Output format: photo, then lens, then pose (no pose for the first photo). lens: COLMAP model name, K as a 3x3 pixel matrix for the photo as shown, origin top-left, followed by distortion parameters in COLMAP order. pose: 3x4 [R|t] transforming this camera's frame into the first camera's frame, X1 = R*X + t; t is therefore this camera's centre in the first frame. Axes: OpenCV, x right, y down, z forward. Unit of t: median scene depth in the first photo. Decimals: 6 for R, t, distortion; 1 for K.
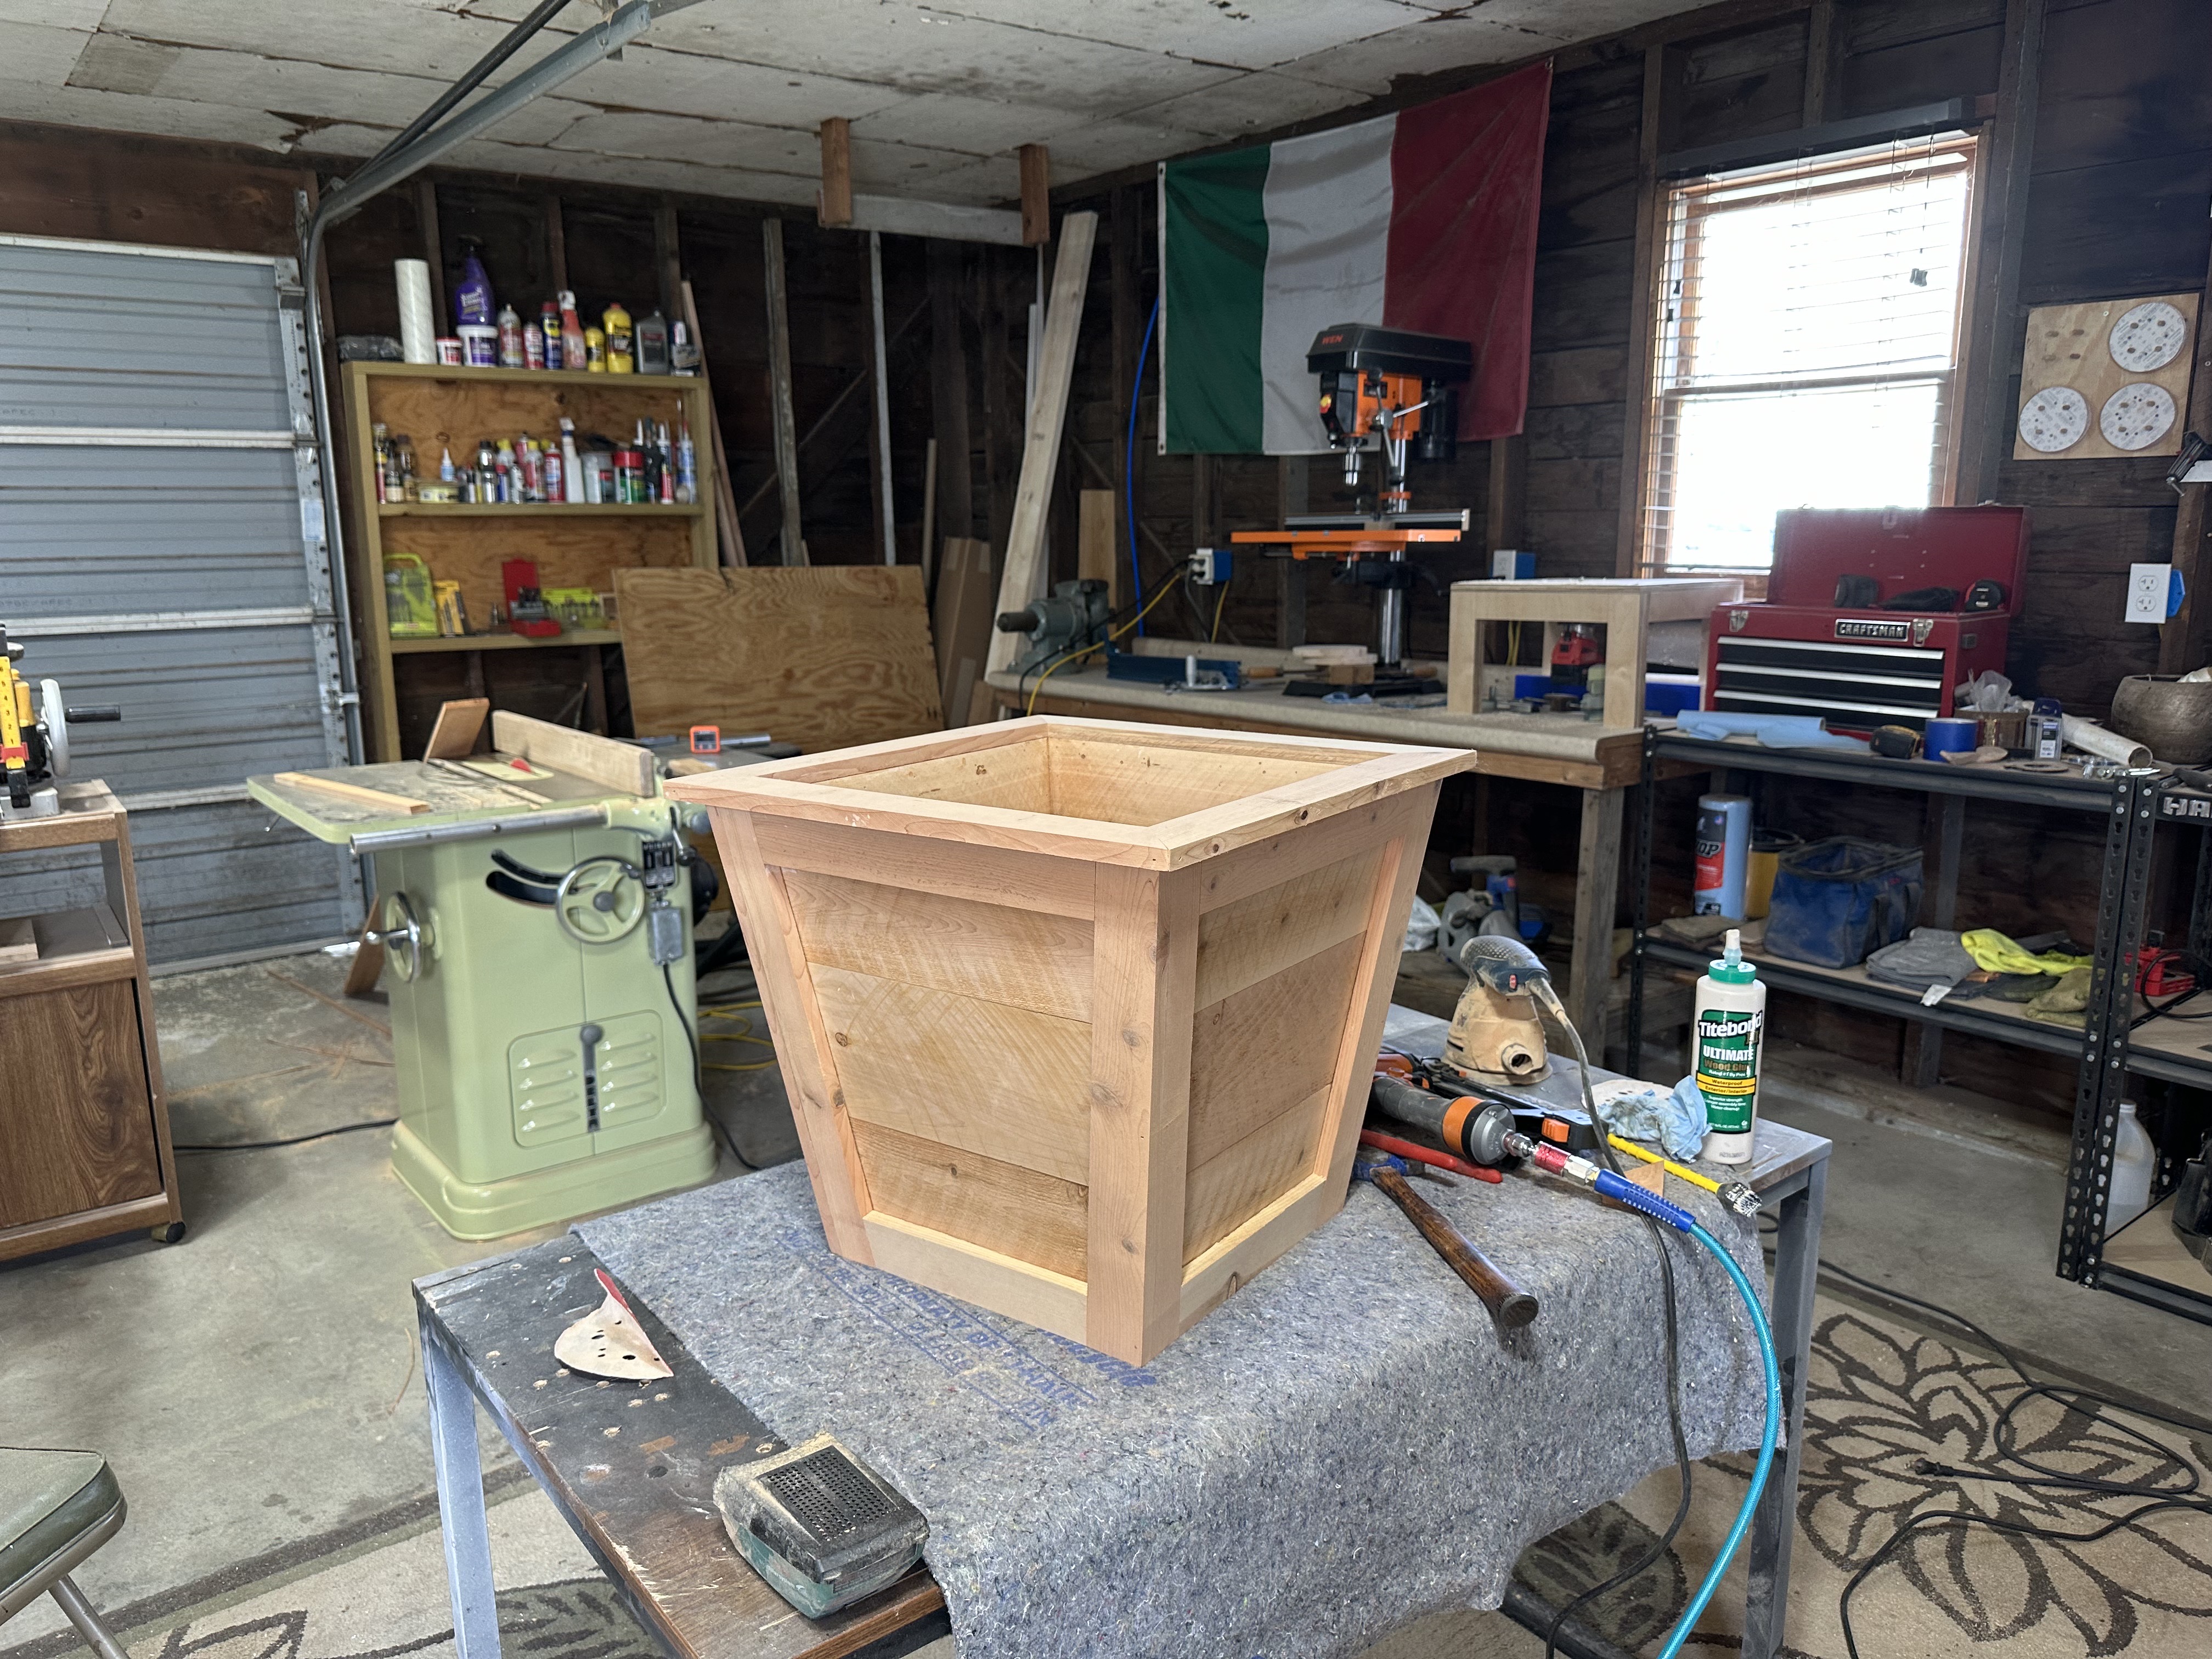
lens RADIAL K [[1554.6, 0, 1106.0], [0, 1554.6, 829.5], [0, 0, 1]] dist [-0.021245, 0.000394]
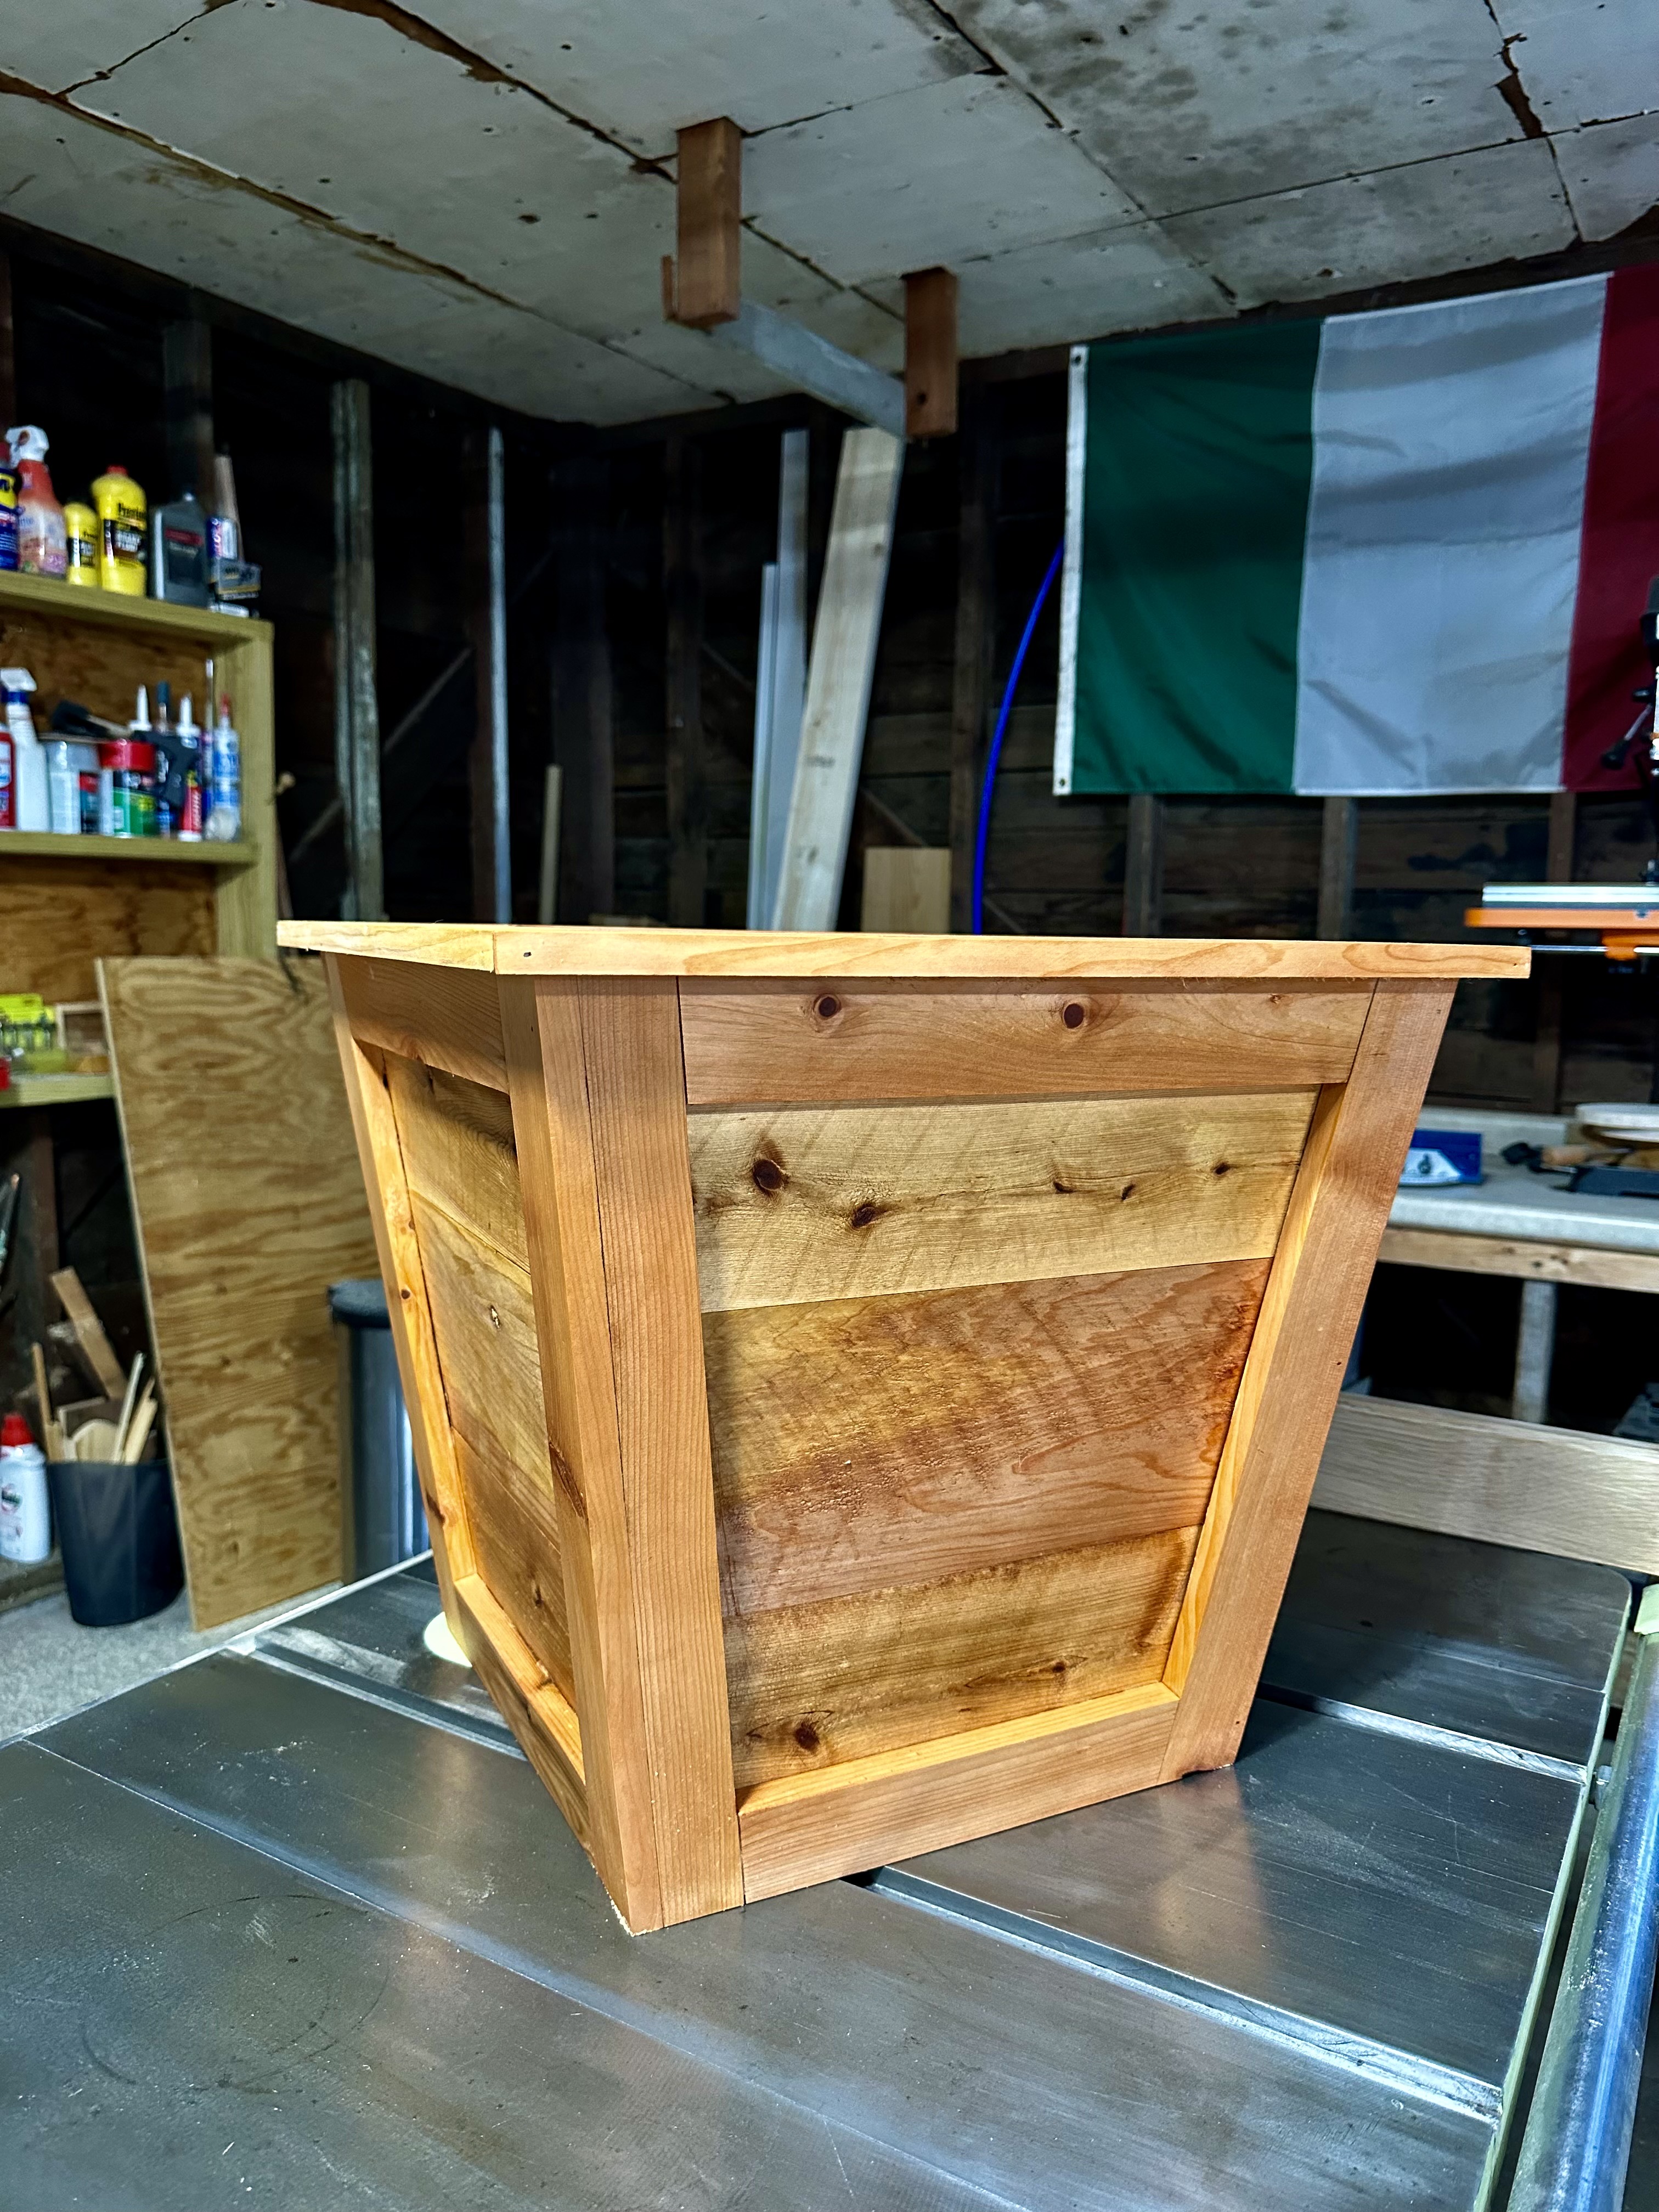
lens RADIAL K [[1554.6, 0, 841.0], [0, 1554.6, 1059.2], [0, 0, 1]] dist [-0.021245, 0.000394]
pose [[0.938889, -0.010298, 0.344067, -0.263405], [0.045200, 0.994586, -0.093571, -0.074626], [-0.341240, 0.103404, 0.934271, 0.432807]]
